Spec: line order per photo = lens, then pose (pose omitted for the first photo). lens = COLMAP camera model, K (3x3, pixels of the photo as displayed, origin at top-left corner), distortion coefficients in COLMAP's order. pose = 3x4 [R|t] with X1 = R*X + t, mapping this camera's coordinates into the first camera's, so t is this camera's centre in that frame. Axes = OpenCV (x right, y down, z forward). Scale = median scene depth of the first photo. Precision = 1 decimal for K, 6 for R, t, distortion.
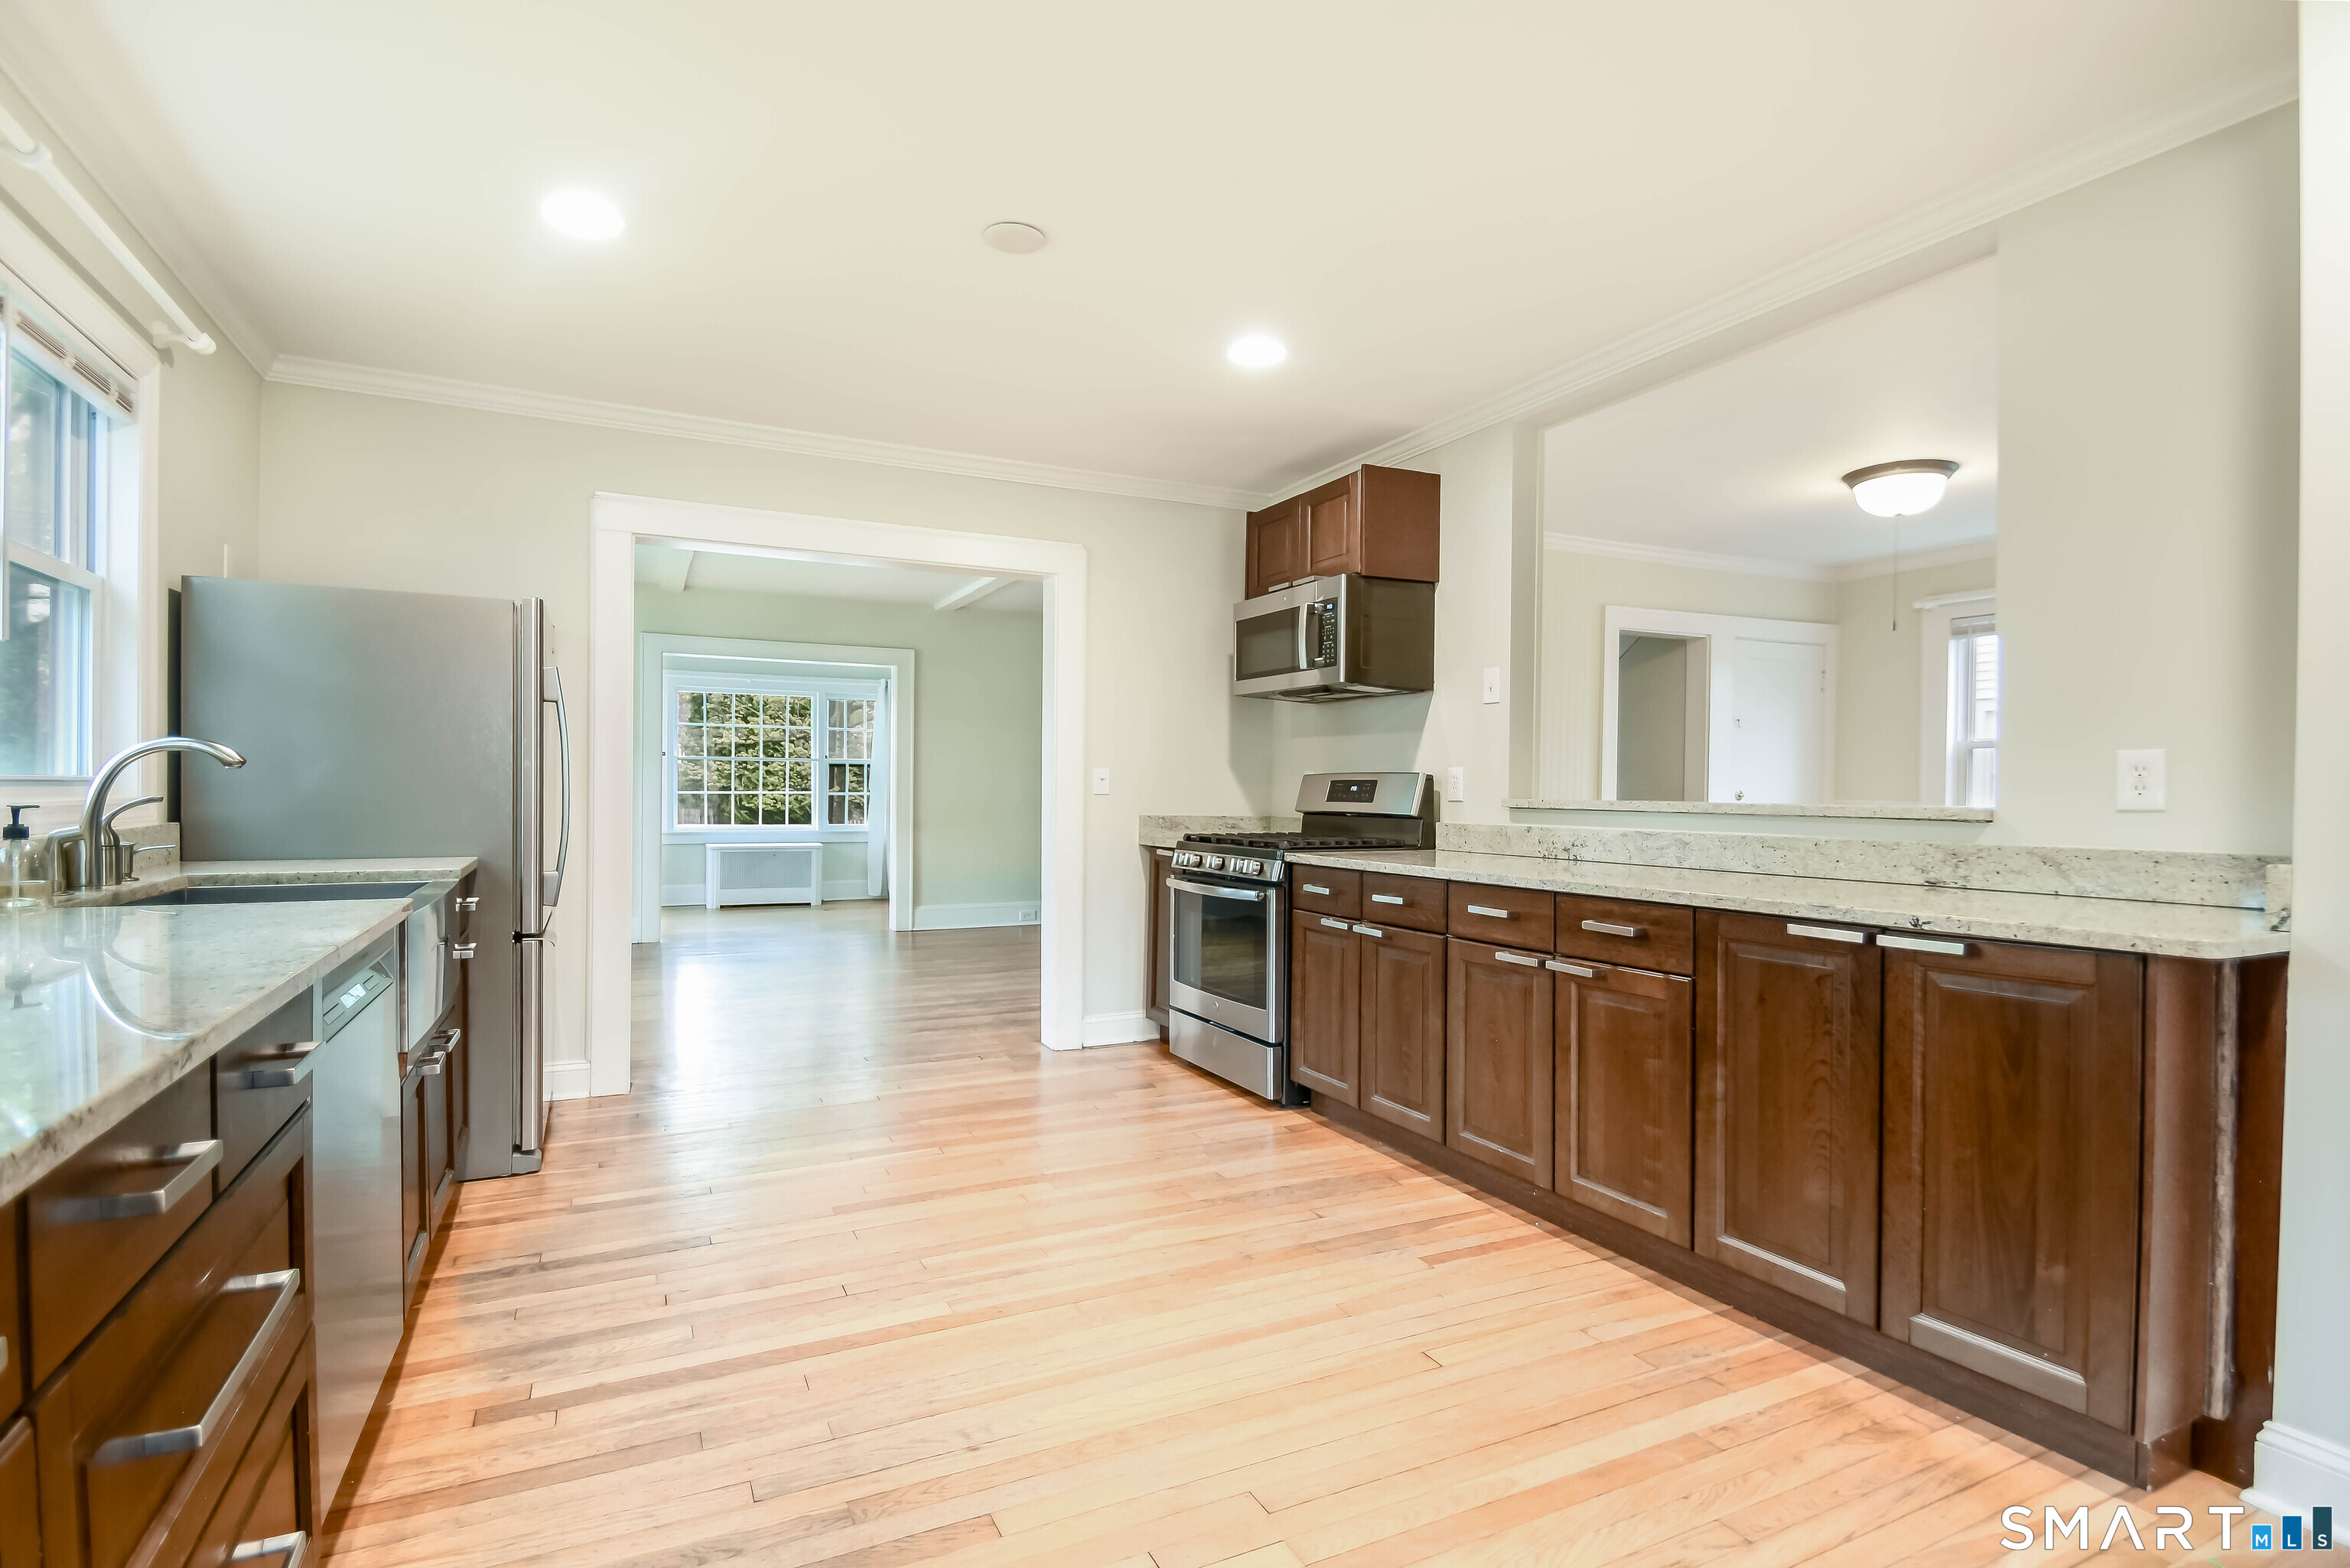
lens RADIAL K [[1083.4, 0, 1170.3], [0, 1083.4, 794.6], [0, 0, 1]] dist [-0.014200, -0.000978]
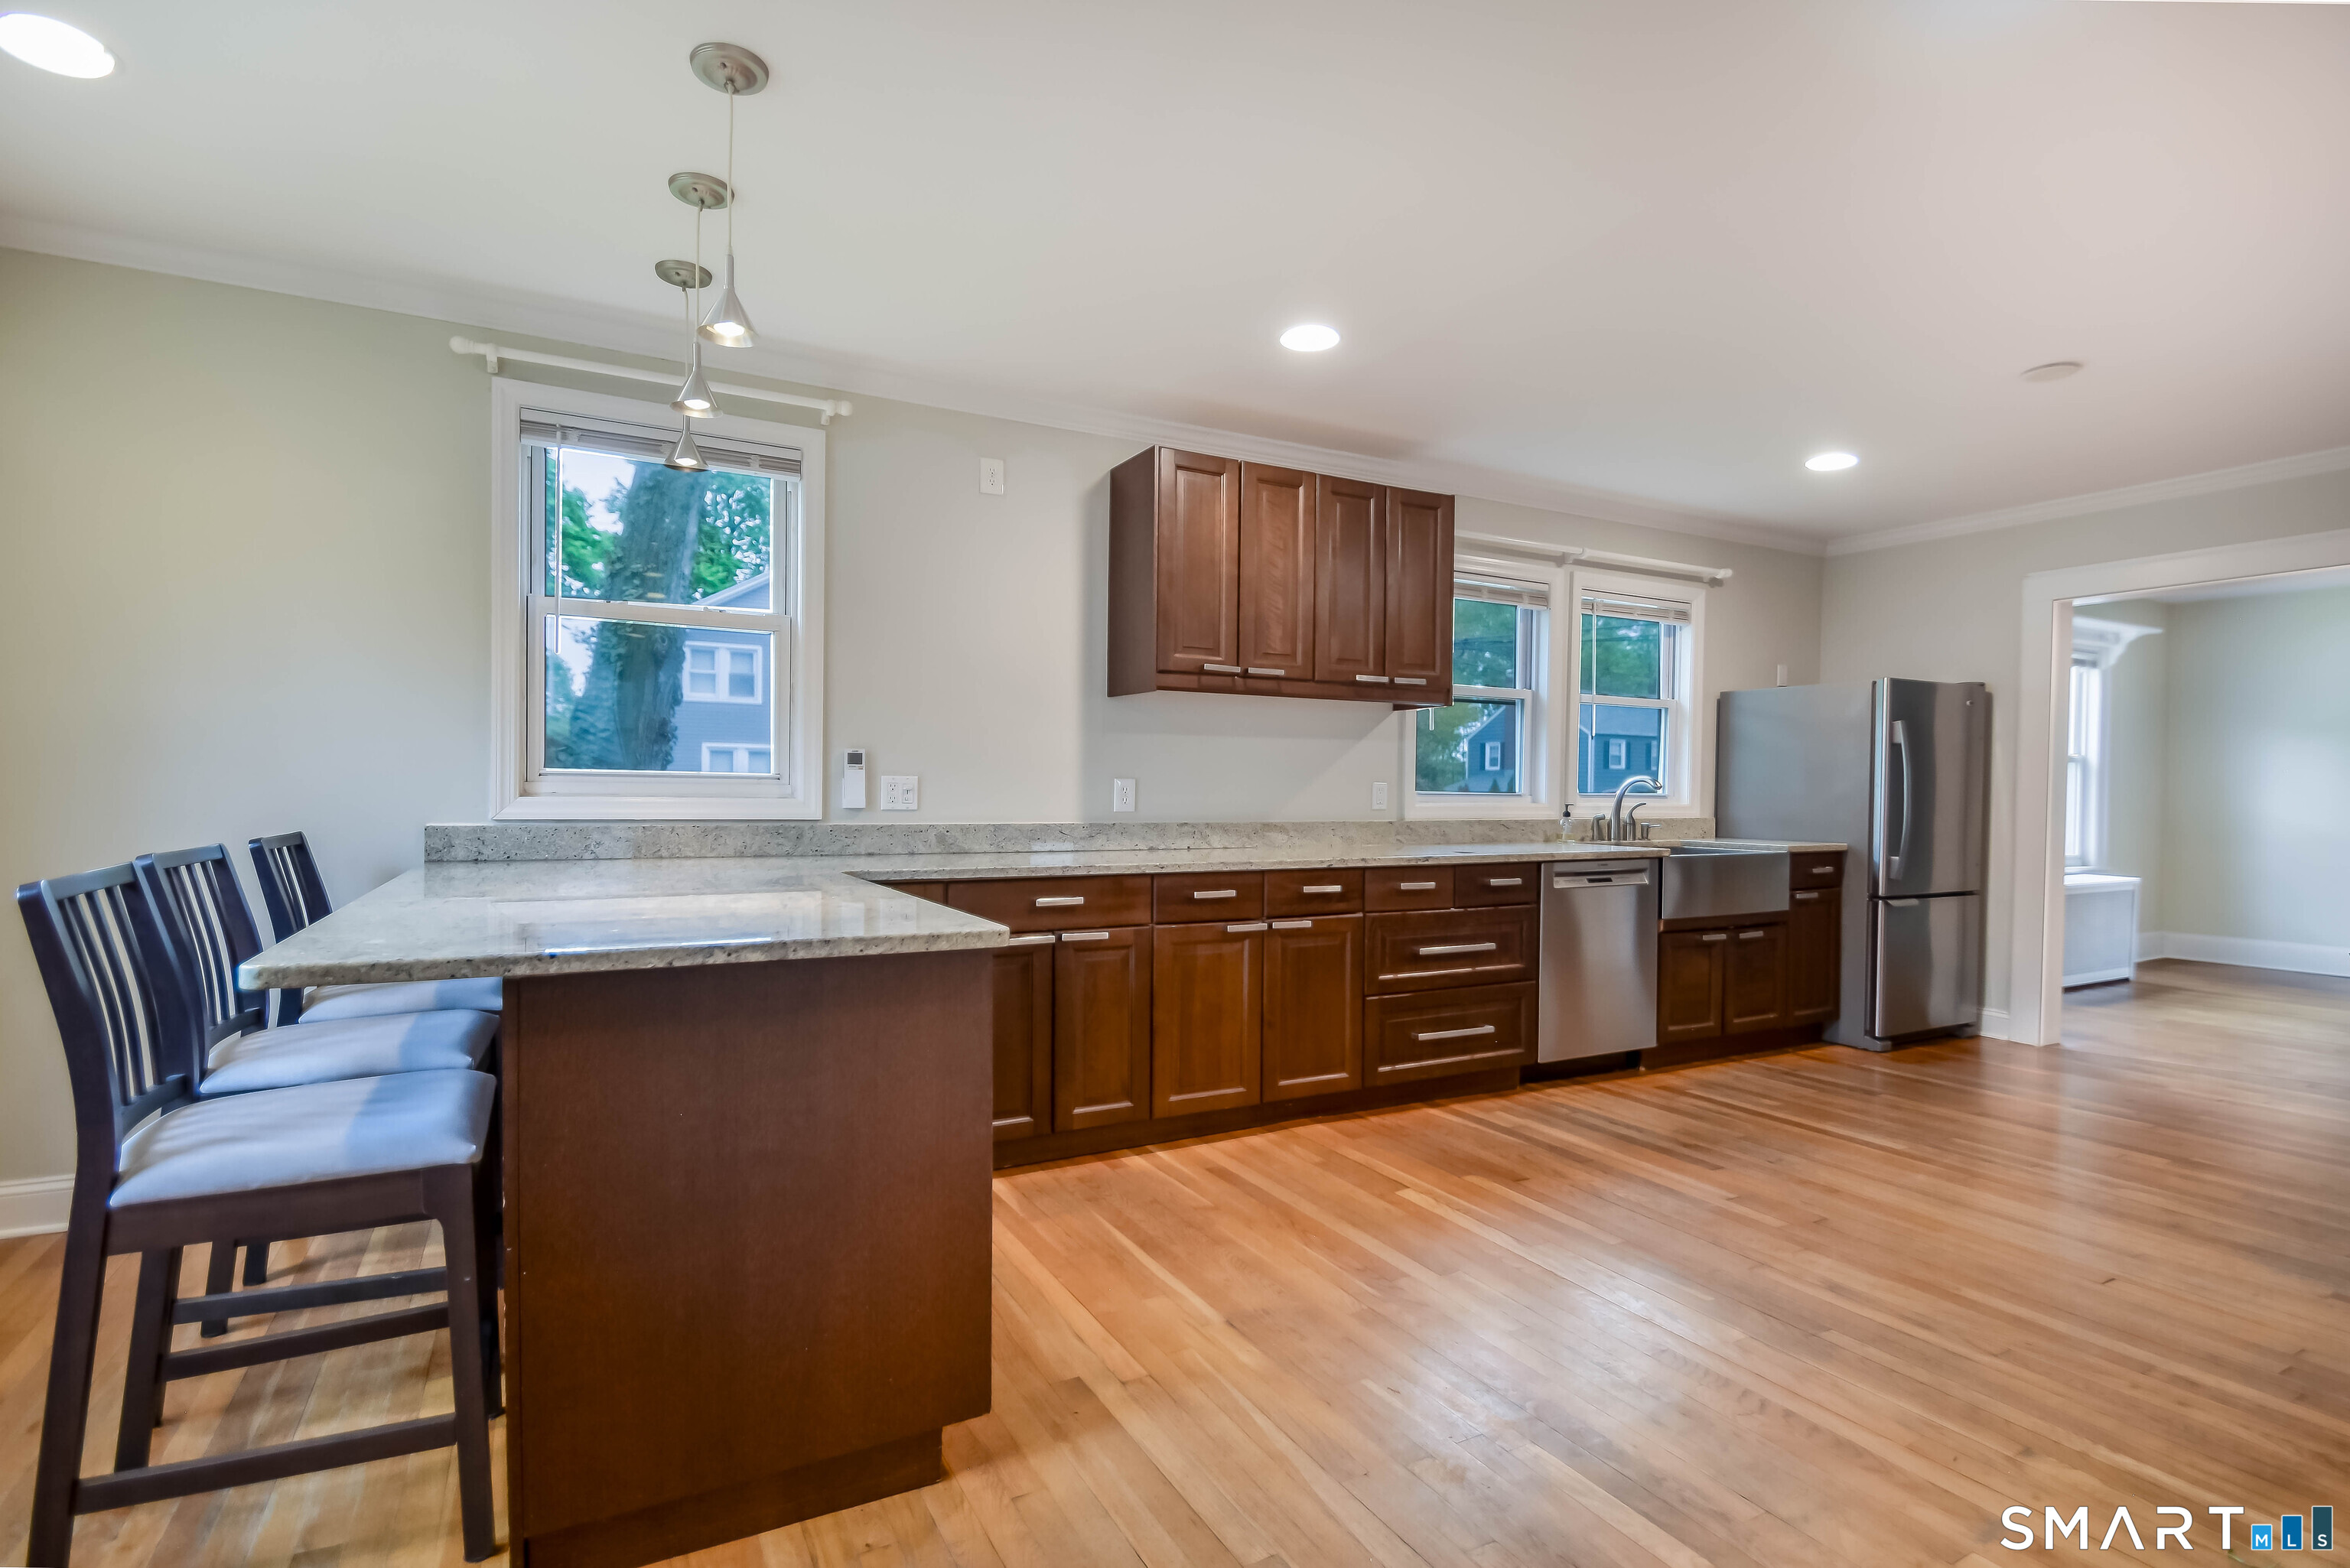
lens RADIAL K [[1083.4, 0, 1170.3], [0, 1083.4, 794.6], [0, 0, 1]] dist [-0.014200, -0.000978]
pose [[0.036721, -0.002874, -0.999321, 1.278152], [-0.008536, 0.999958, -0.003190, 0.003336], [0.999289, 0.008648, 0.036695, -0.067315]]
